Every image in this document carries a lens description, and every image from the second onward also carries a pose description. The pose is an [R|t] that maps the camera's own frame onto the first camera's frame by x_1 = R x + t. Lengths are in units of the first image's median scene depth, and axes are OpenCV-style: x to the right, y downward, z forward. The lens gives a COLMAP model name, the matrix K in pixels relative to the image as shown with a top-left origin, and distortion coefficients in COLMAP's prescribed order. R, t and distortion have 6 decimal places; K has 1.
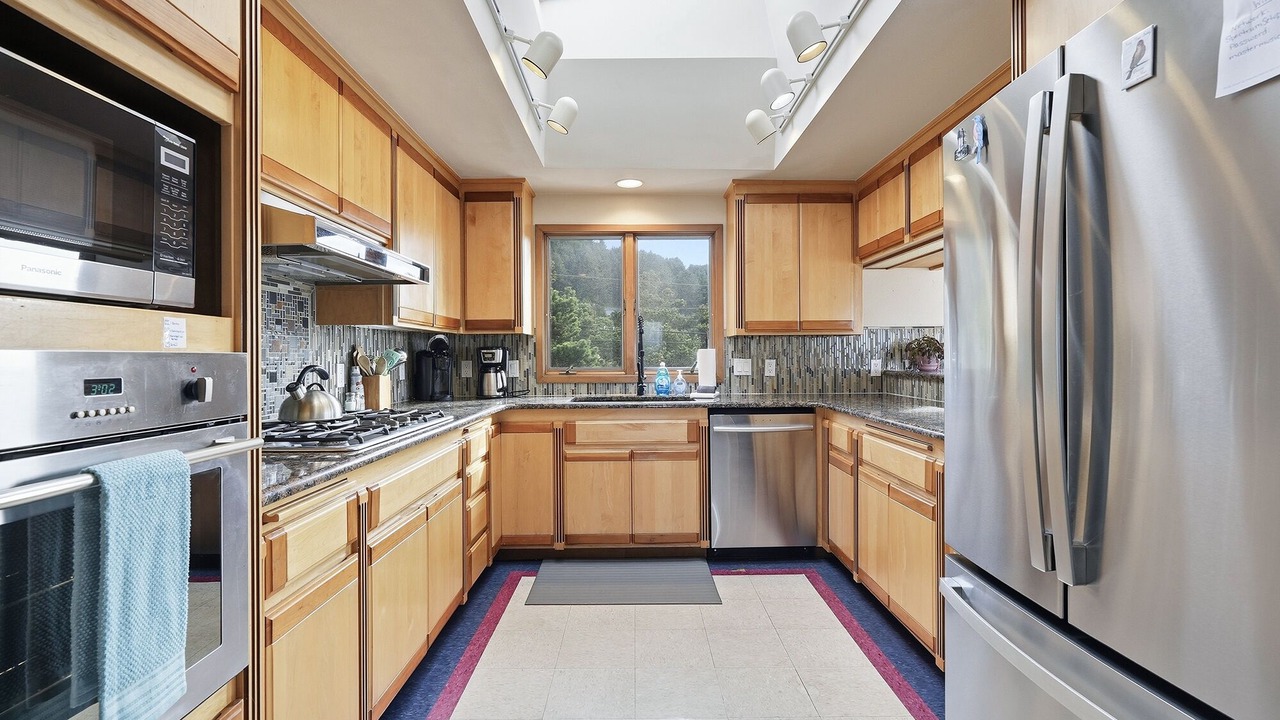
lens RADIAL K [[569.3, 0, 639.4], [0, 569.3, 353.7], [0, 0, 1]] dist [-0.004237, 0.000290]
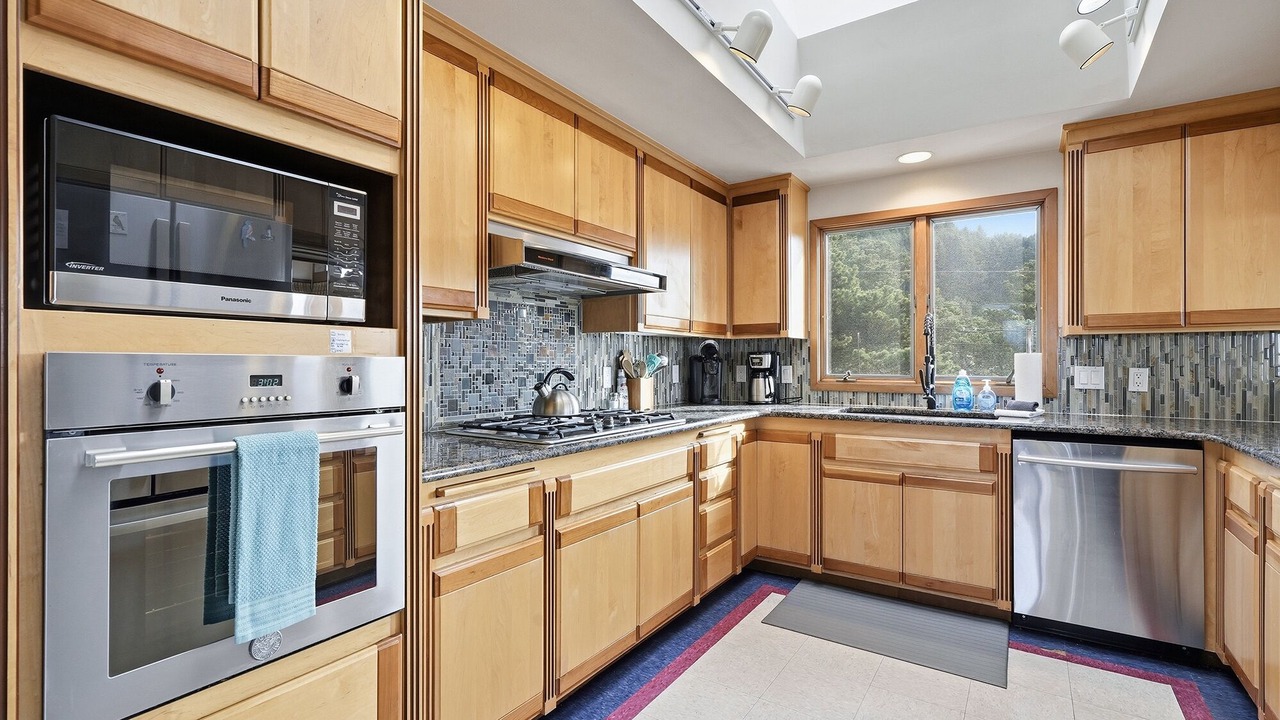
lens RADIAL K [[572.6, 0, 643.2], [0, 572.6, 361.6], [0, 0, 1]] dist [-0.003431, 0.000677]
pose [[0.828870, 0.006238, -0.559407, 0.140588], [-0.003339, 0.999975, 0.006203, -0.000181], [0.559432, -0.003274, 0.828870, 0.081074]]
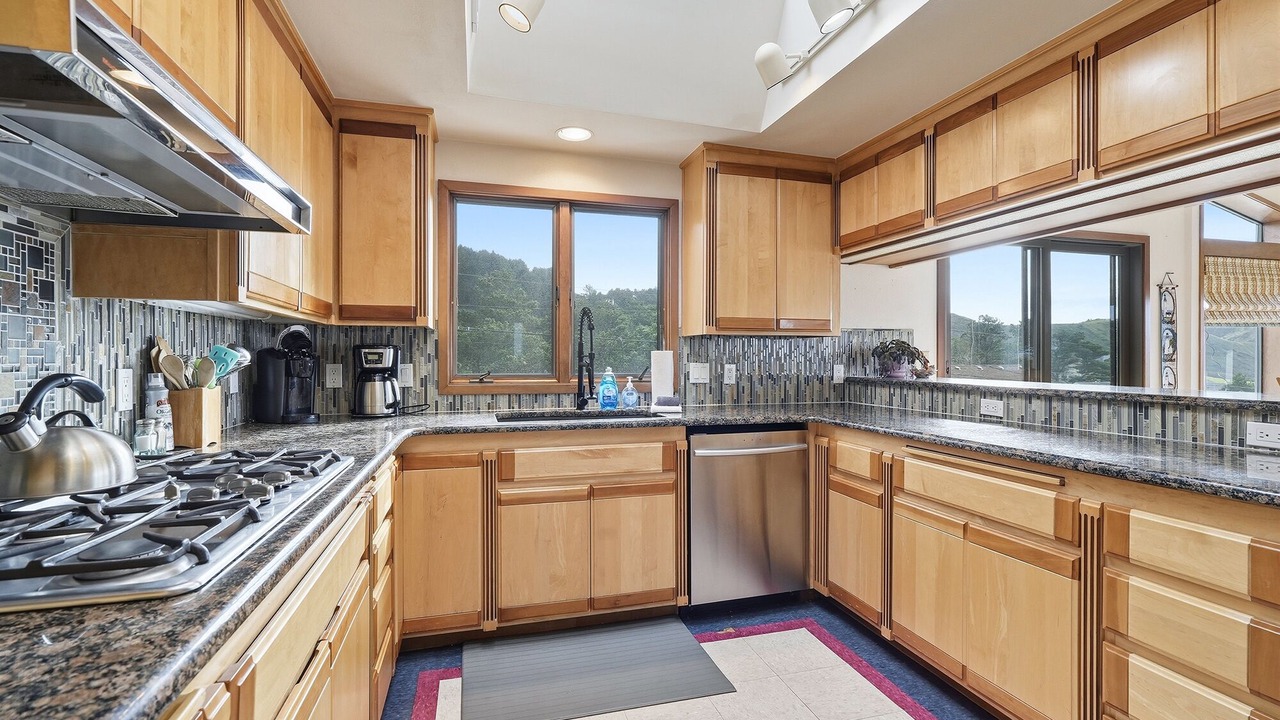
lens RADIAL K [[569.8, 0, 639.7], [0, 569.8, 358.8], [0, 0, 1]] dist [-0.002190, 0.000479]
pose [[0.964368, 0.007060, 0.264470, -0.150193], [-0.007700, 0.999969, 0.001383, 0.002292], [-0.264452, -0.003370, 0.964393, 0.263589]]
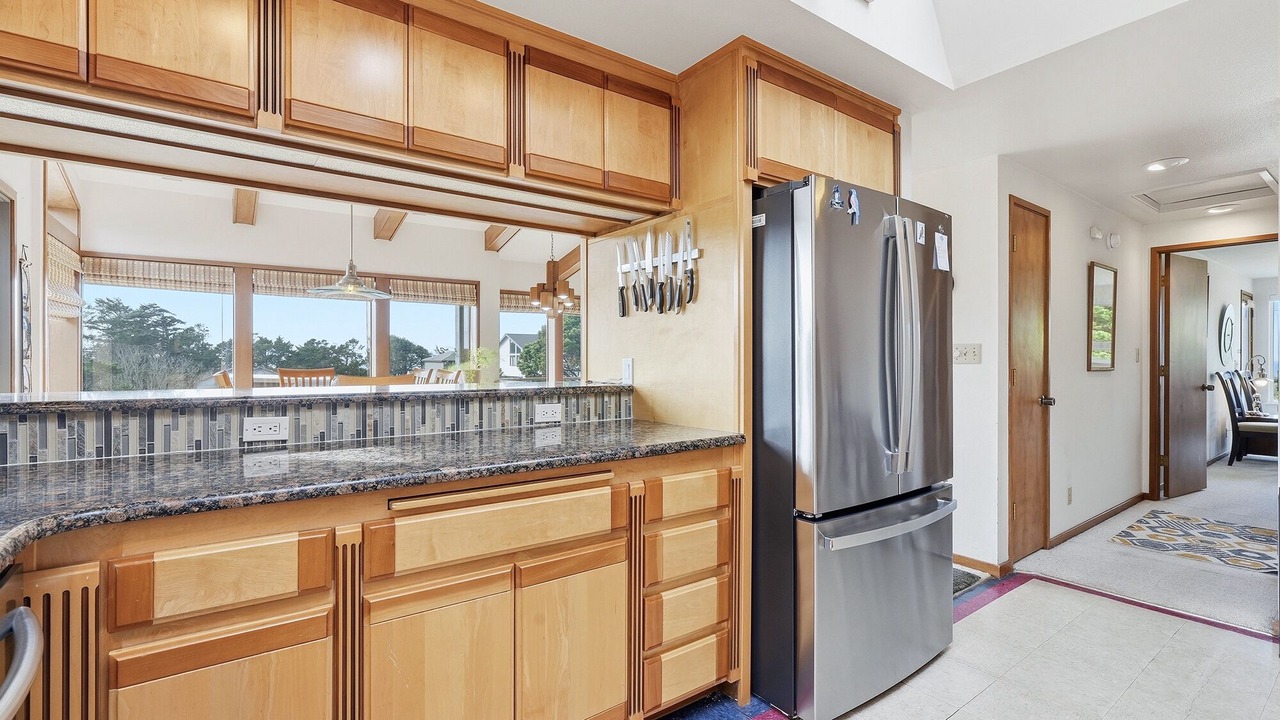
lens RADIAL K [[569.8, 0, 639.7], [0, 569.8, 358.8], [0, 0, 1]] dist [-0.002190, 0.000479]
pose [[-0.578627, 0.004461, 0.815580, -0.101678], [0.000127, 0.999986, -0.005379, 0.005326], [-0.815592, -0.003009, -0.578619, 0.910845]]
